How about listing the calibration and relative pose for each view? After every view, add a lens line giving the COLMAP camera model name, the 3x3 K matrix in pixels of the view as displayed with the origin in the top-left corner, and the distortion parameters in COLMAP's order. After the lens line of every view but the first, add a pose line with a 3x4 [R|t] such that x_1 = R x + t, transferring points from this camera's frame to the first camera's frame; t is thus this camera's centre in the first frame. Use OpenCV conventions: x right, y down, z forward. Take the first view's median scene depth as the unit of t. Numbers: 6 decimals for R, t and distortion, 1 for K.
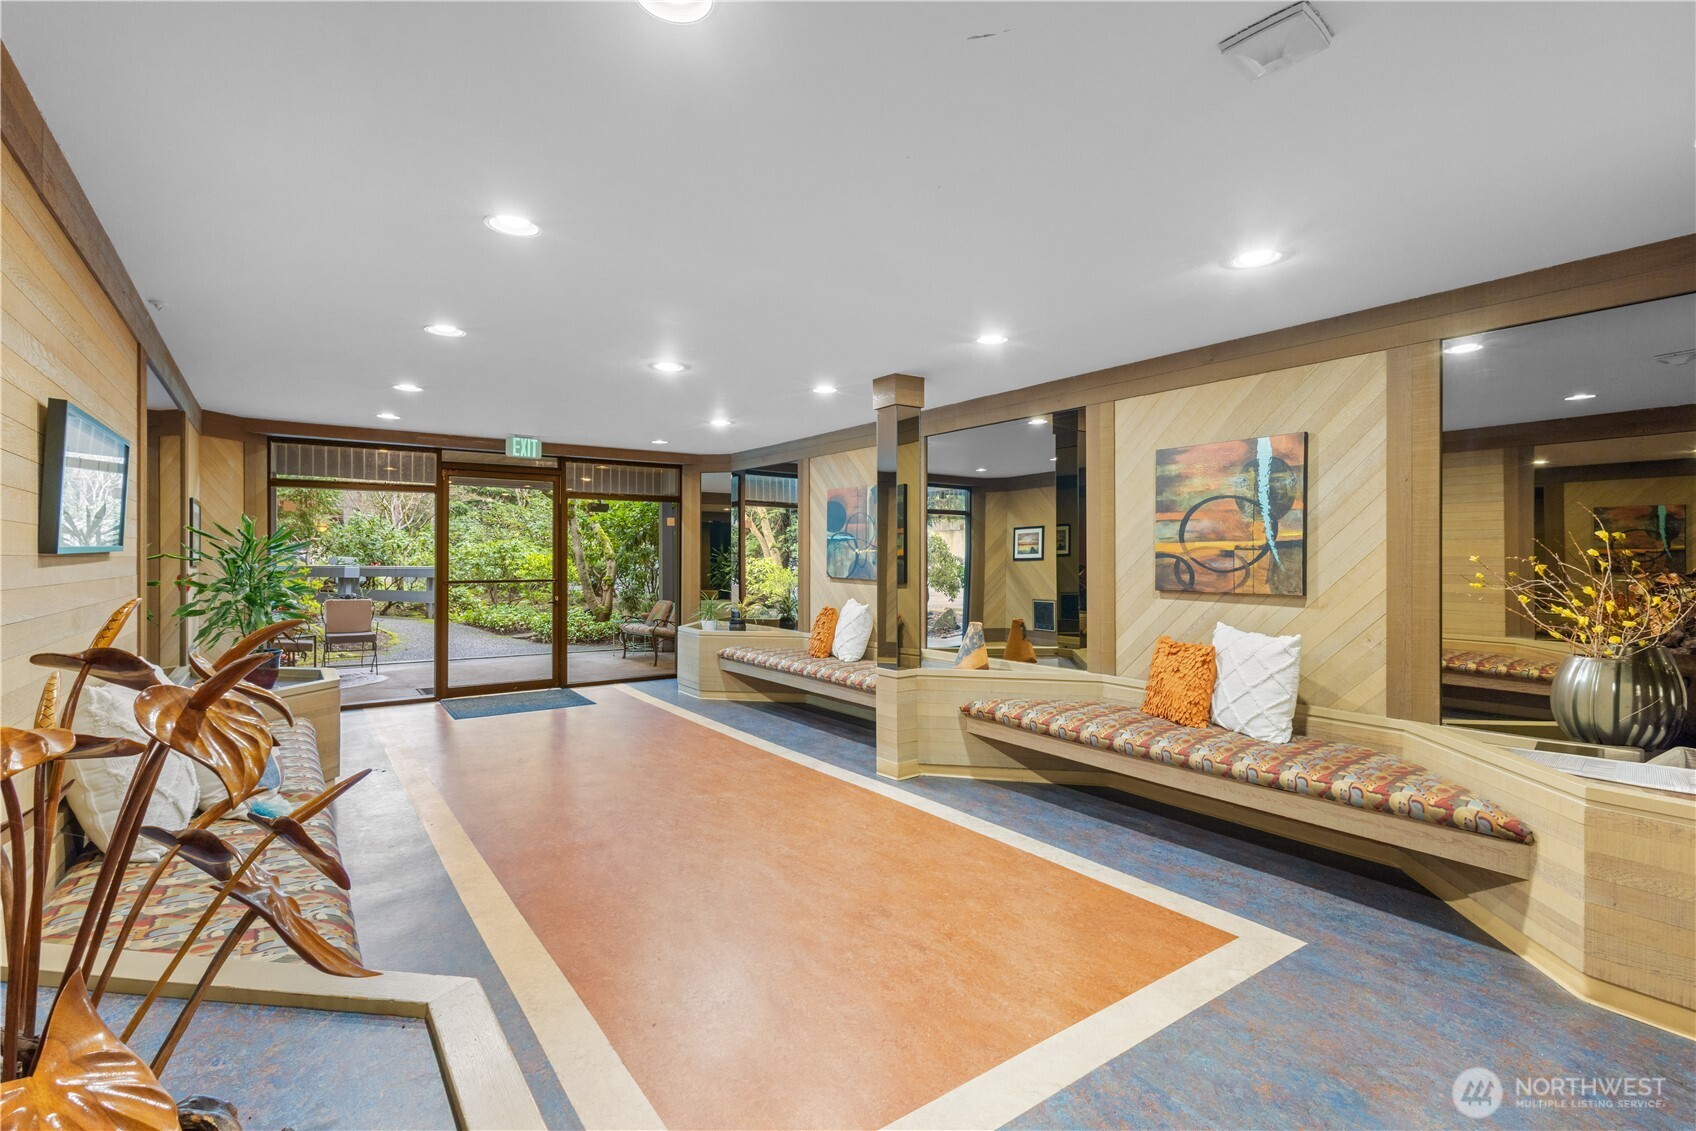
lens RADIAL K [[787.9, 0, 857.1], [0, 787.9, 556.4], [0, 0, 1]] dist [0.011887, -0.003131]
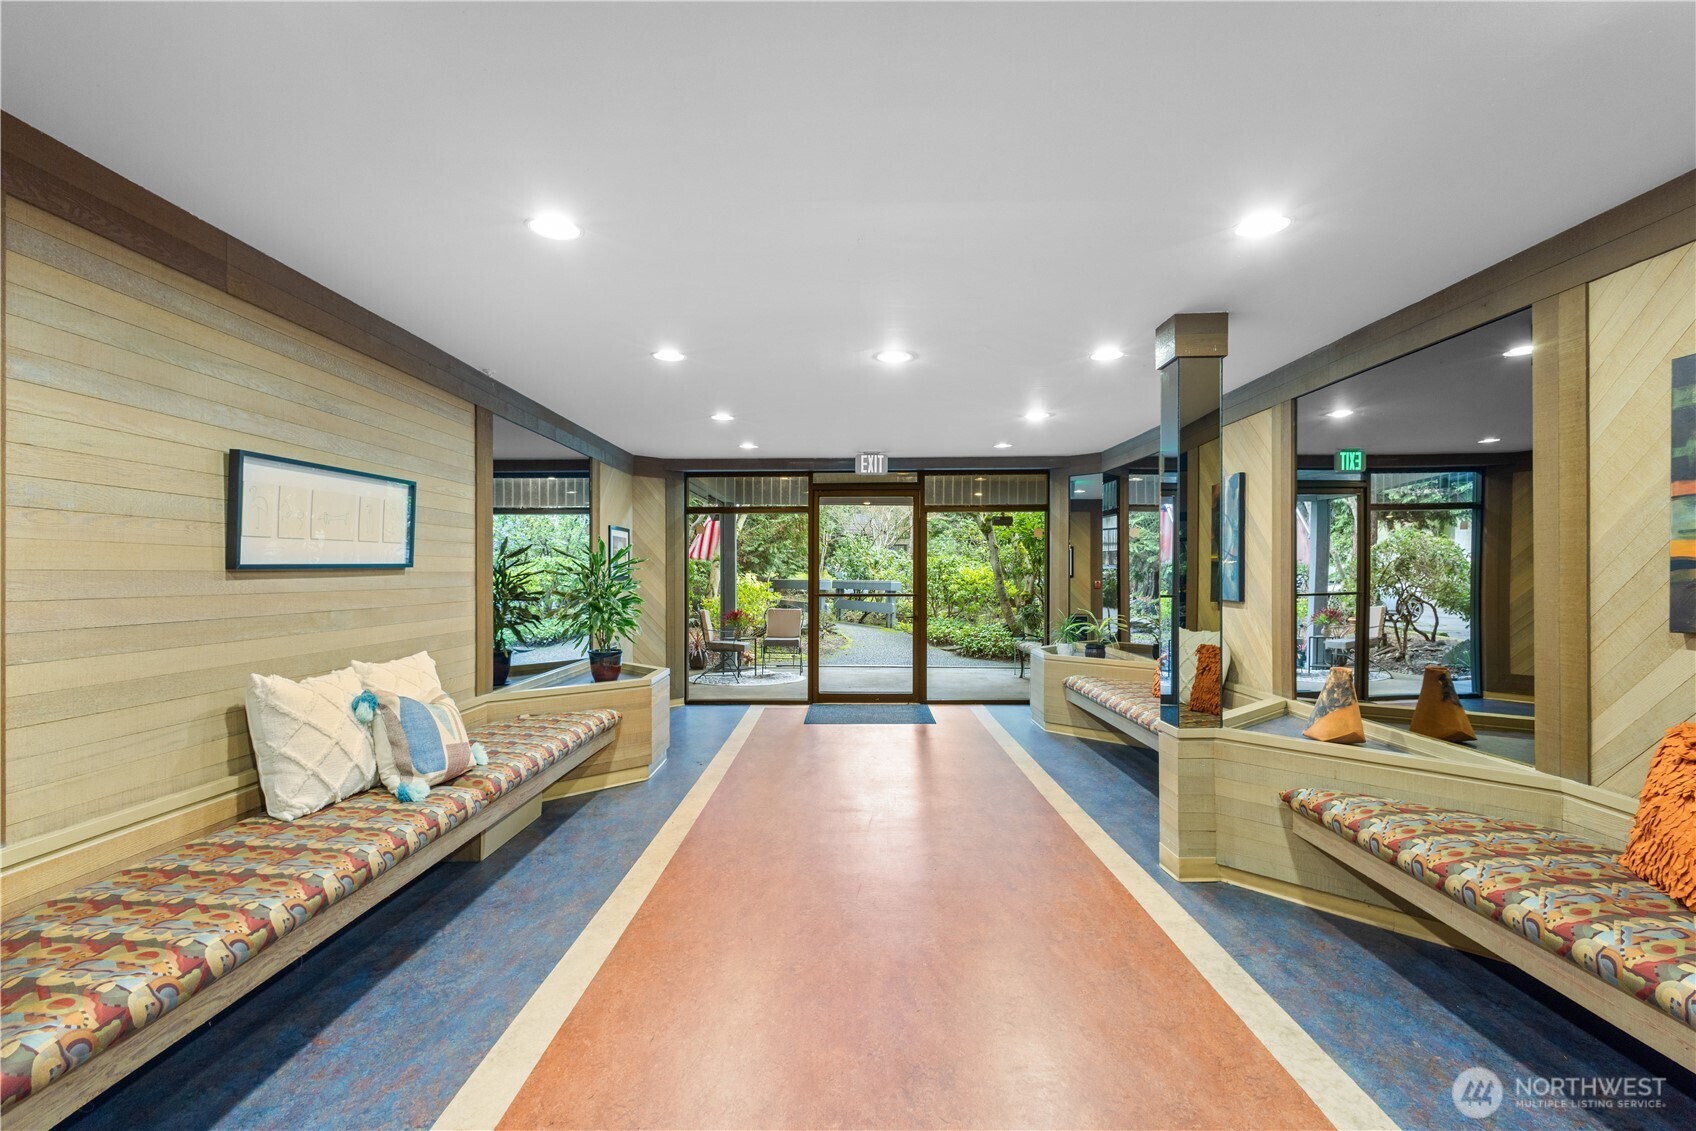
lens RADIAL K [[787.9, 0, 846.4], [0, 787.9, 575.1], [0, 0, 1]] dist [0.011887, -0.003131]
pose [[0.801983, -0.000254, -0.597347, 0.184056], [0.003140, 0.999988, 0.003790, 0.001572], [0.597339, -0.004915, 0.801974, 0.188371]]
